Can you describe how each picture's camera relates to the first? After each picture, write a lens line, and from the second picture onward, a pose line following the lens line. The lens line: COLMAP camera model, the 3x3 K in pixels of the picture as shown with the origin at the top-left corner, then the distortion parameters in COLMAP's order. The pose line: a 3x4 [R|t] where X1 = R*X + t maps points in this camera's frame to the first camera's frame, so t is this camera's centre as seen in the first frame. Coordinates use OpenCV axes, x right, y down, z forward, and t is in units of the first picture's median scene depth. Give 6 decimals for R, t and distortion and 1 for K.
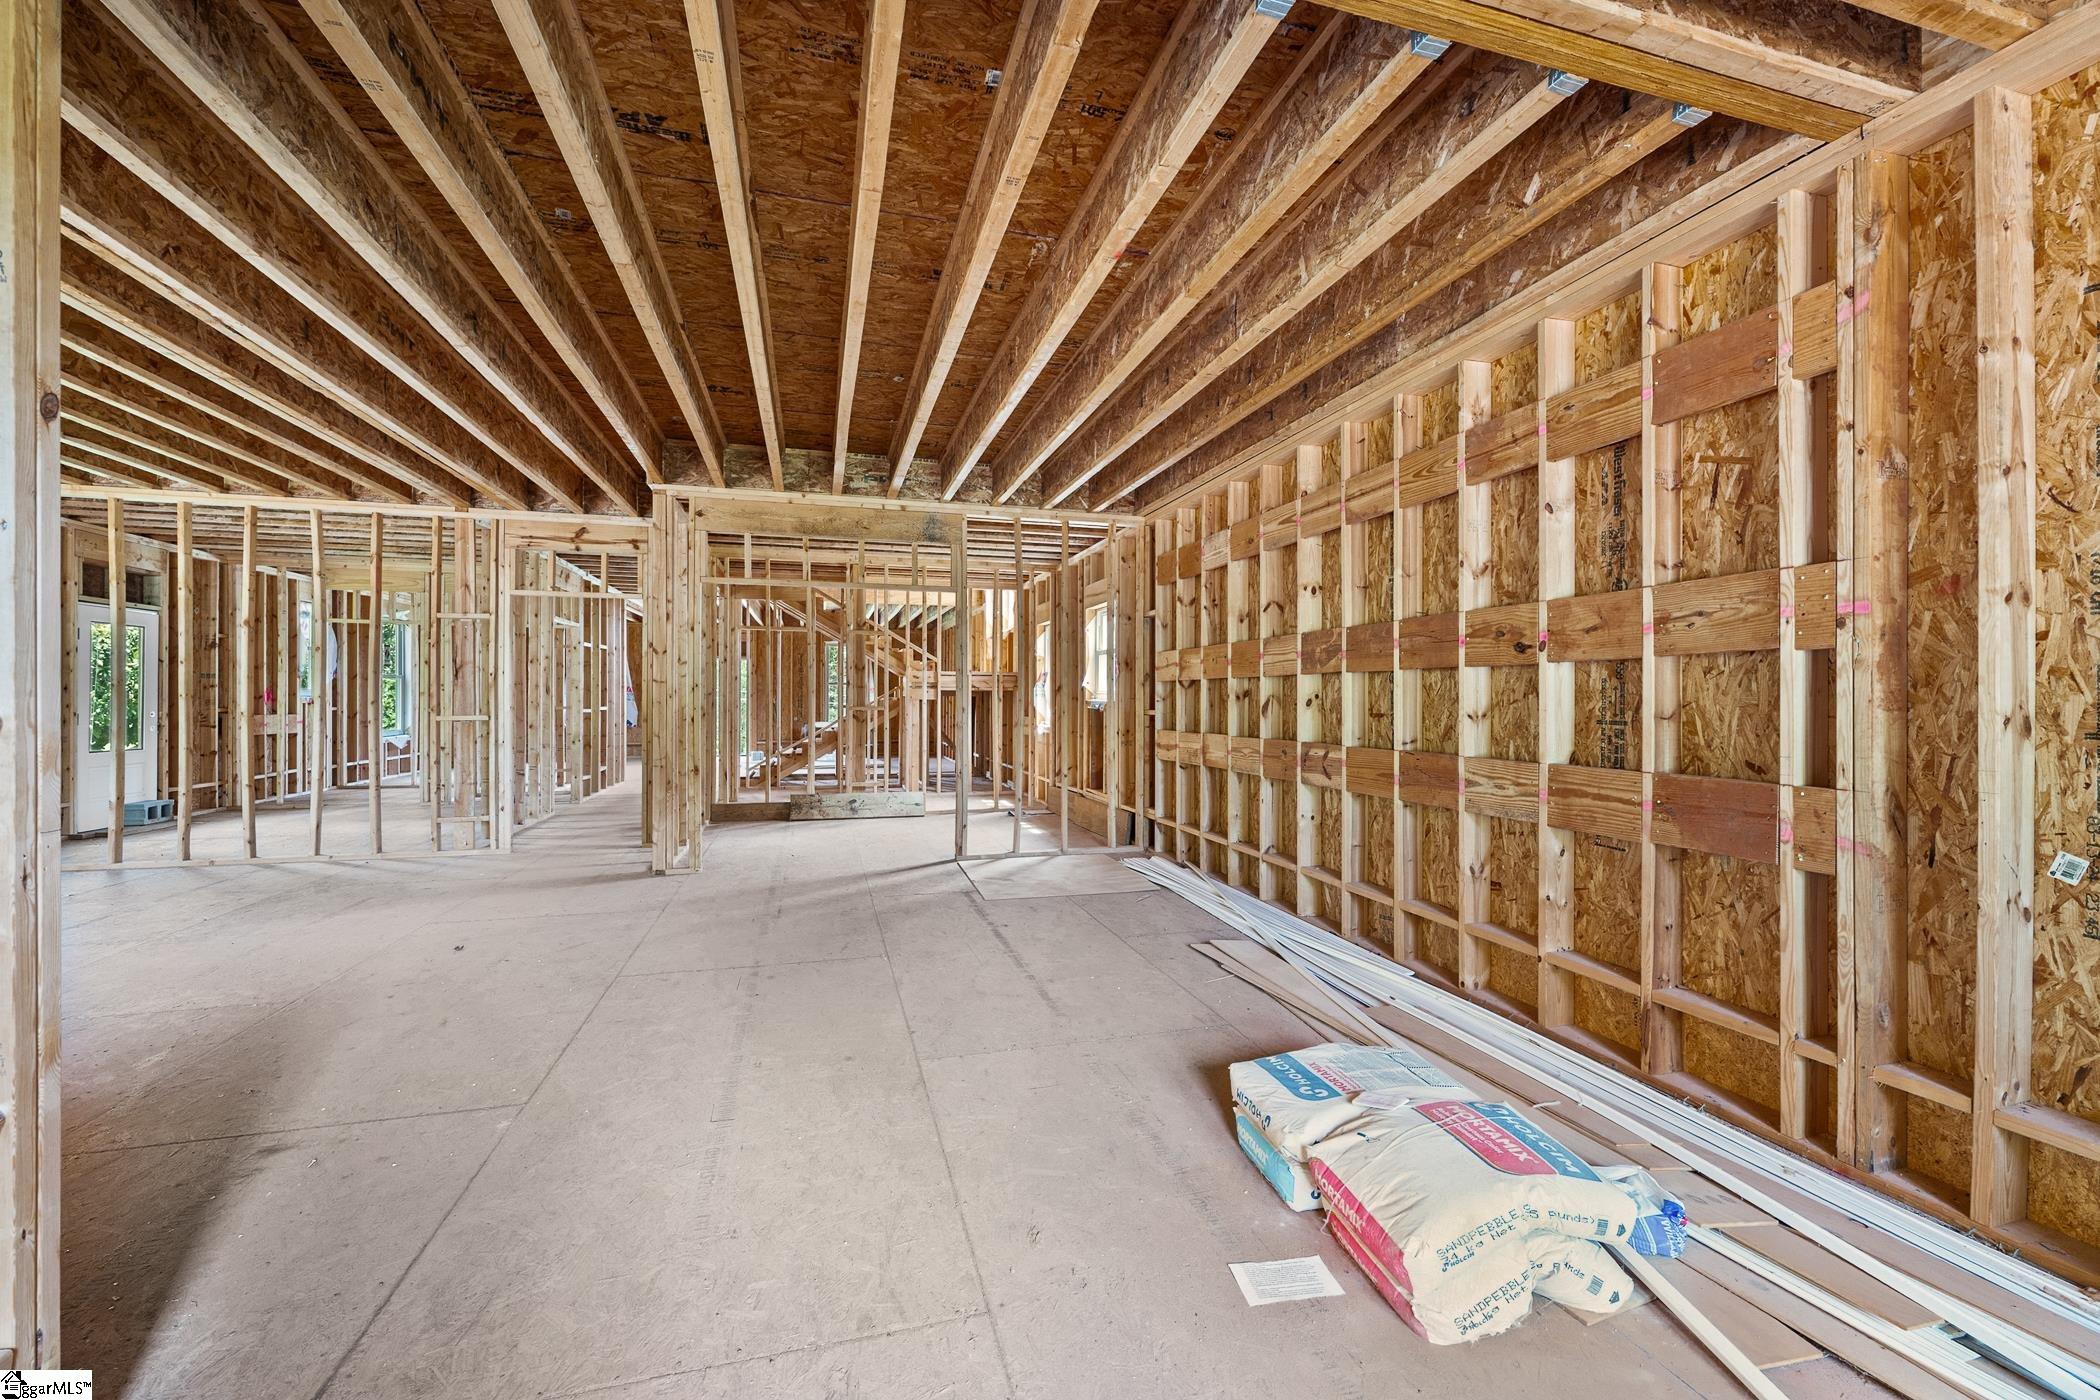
lens RADIAL K [[830.1, 0, 1054.4], [0, 830.1, 701.7], [0, 0, 1]] dist [-0.002581, -0.000041]
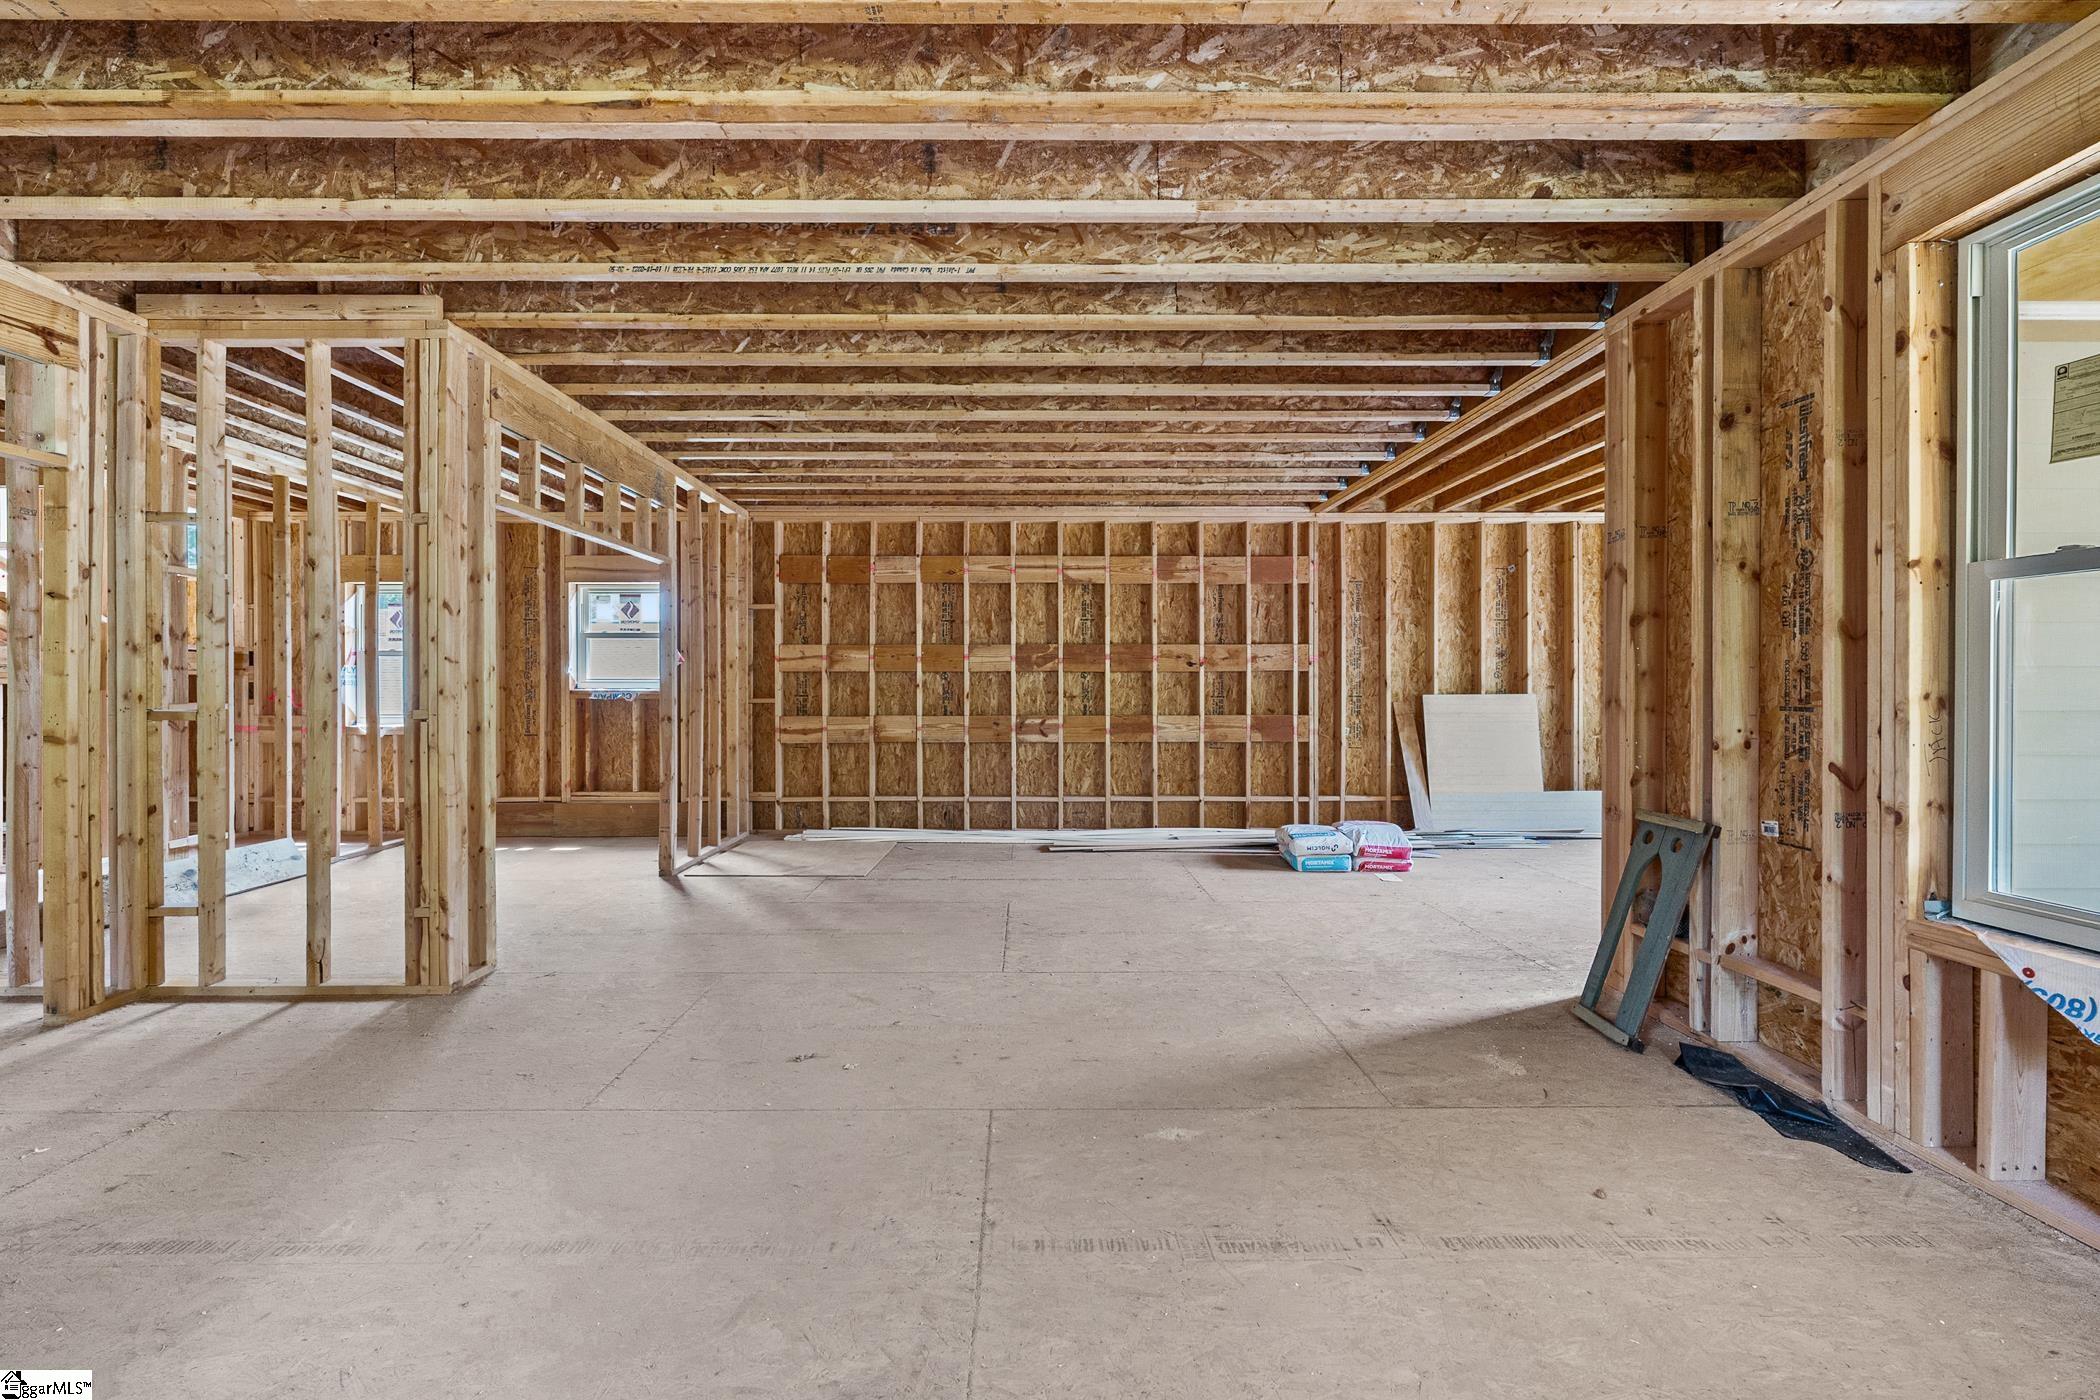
lens RADIAL K [[830.1, 0, 1038.1], [0, 830.1, 689.6], [0, 0, 1]] dist [-0.002581, -0.000041]
pose [[0.259912, -0.004882, 0.965620, -1.525969], [0.004932, 0.999981, 0.003728, -0.006268], [-0.965620, 0.003794, 0.259931, 0.733734]]
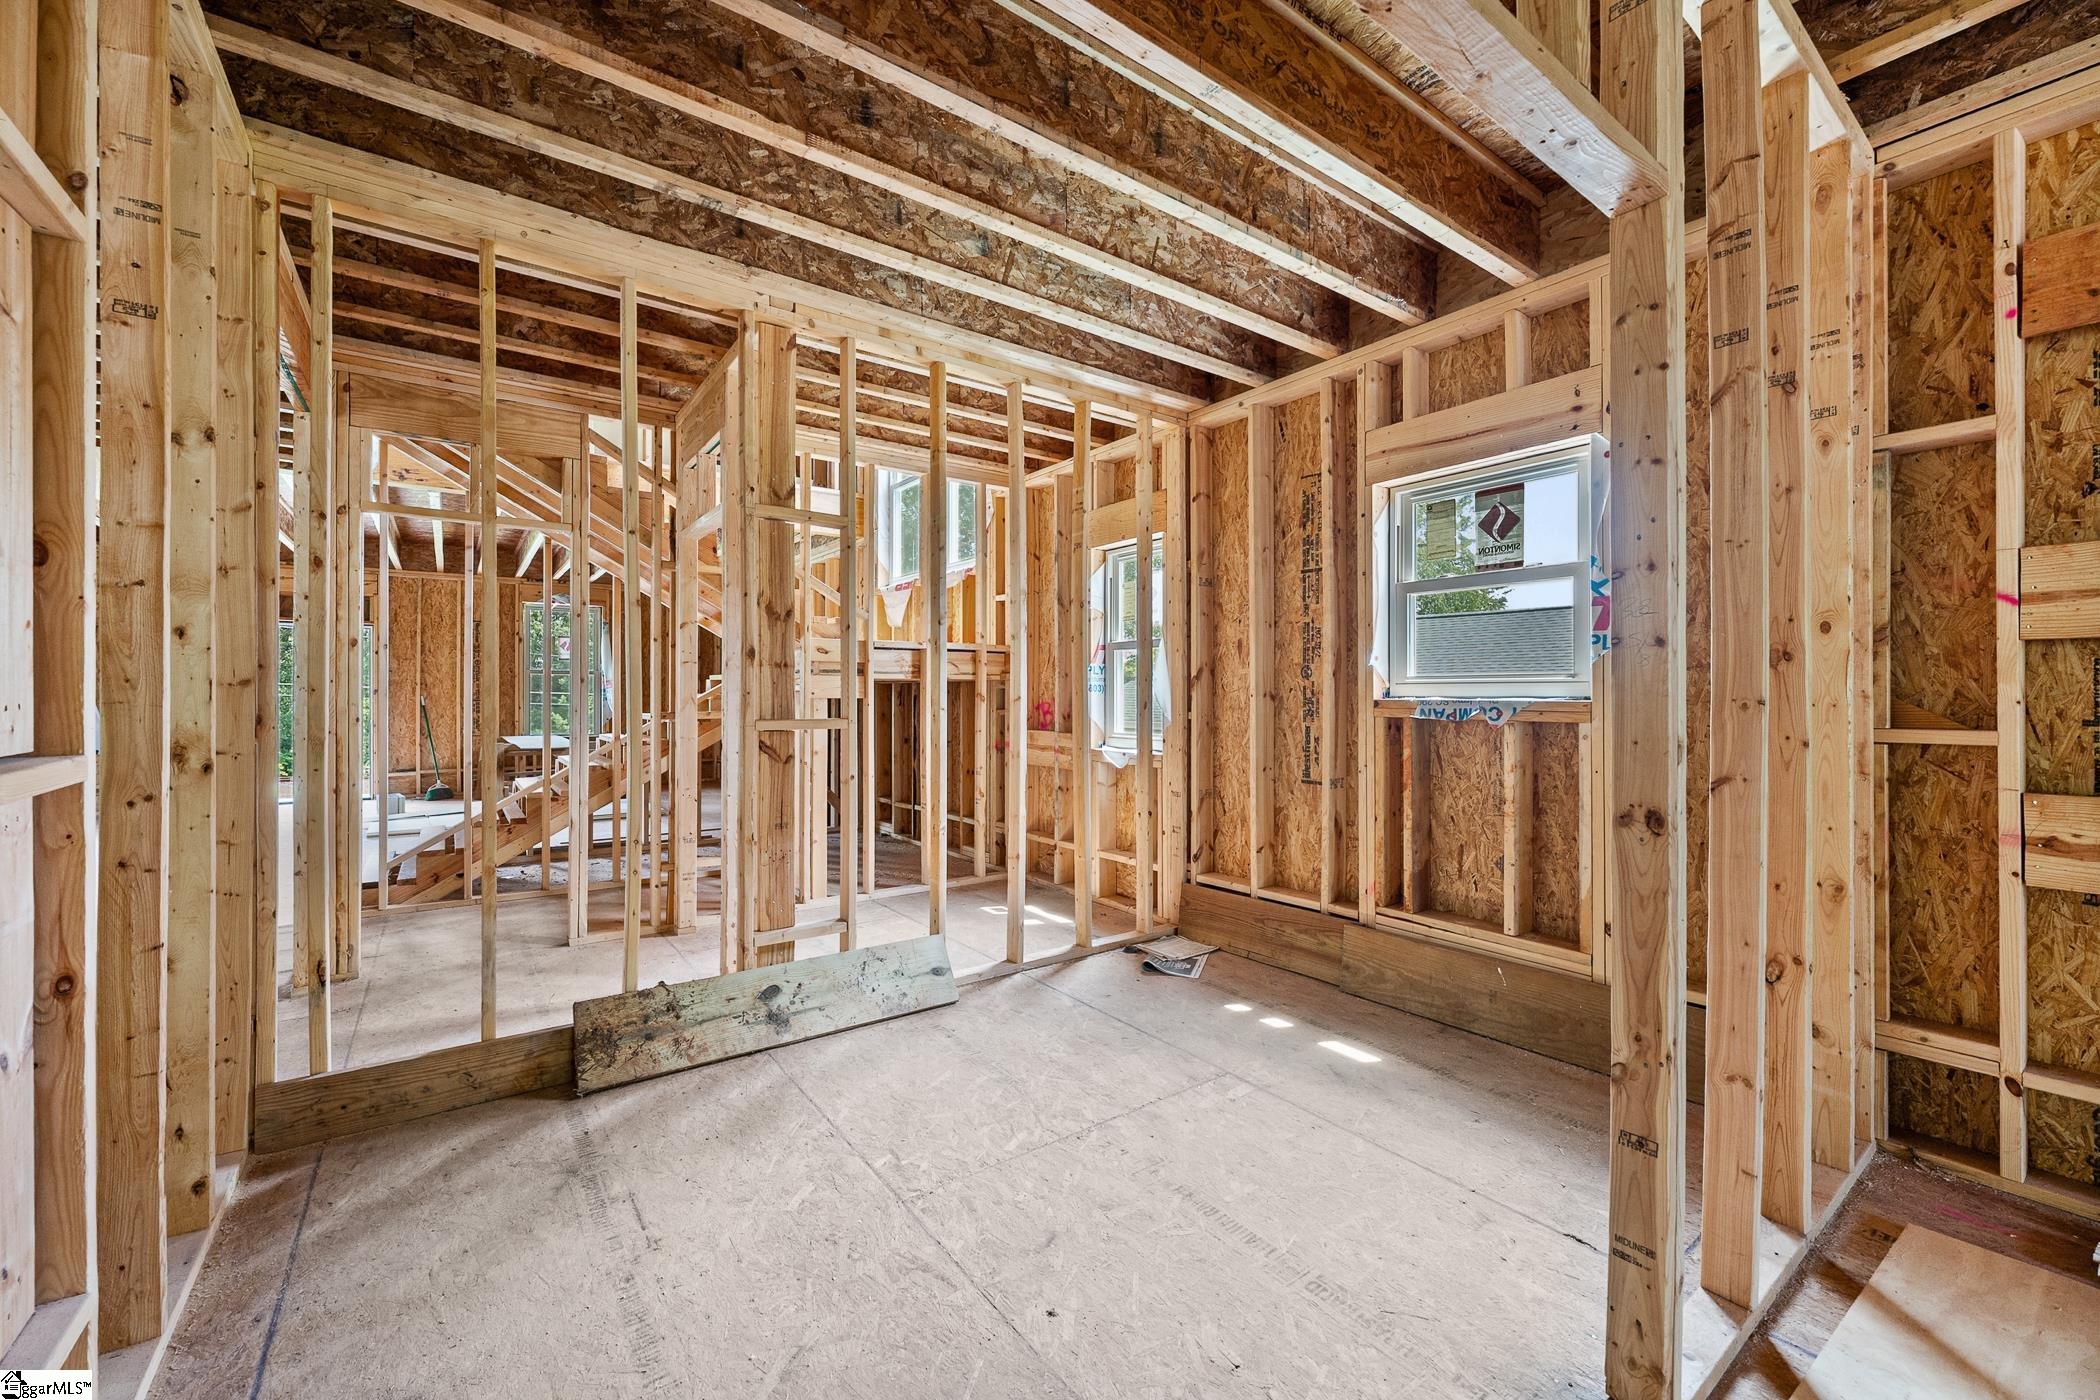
lens RADIAL K [[830.1, 0, 1029.0], [0, 830.1, 693.8], [0, 0, 1]] dist [-0.002581, -0.000041]
pose [[0.944970, -0.000774, 0.327157, -0.611954], [0.002204, 0.999990, -0.004001, -0.007520], [-0.327151, 0.004502, 0.944961, 1.532545]]
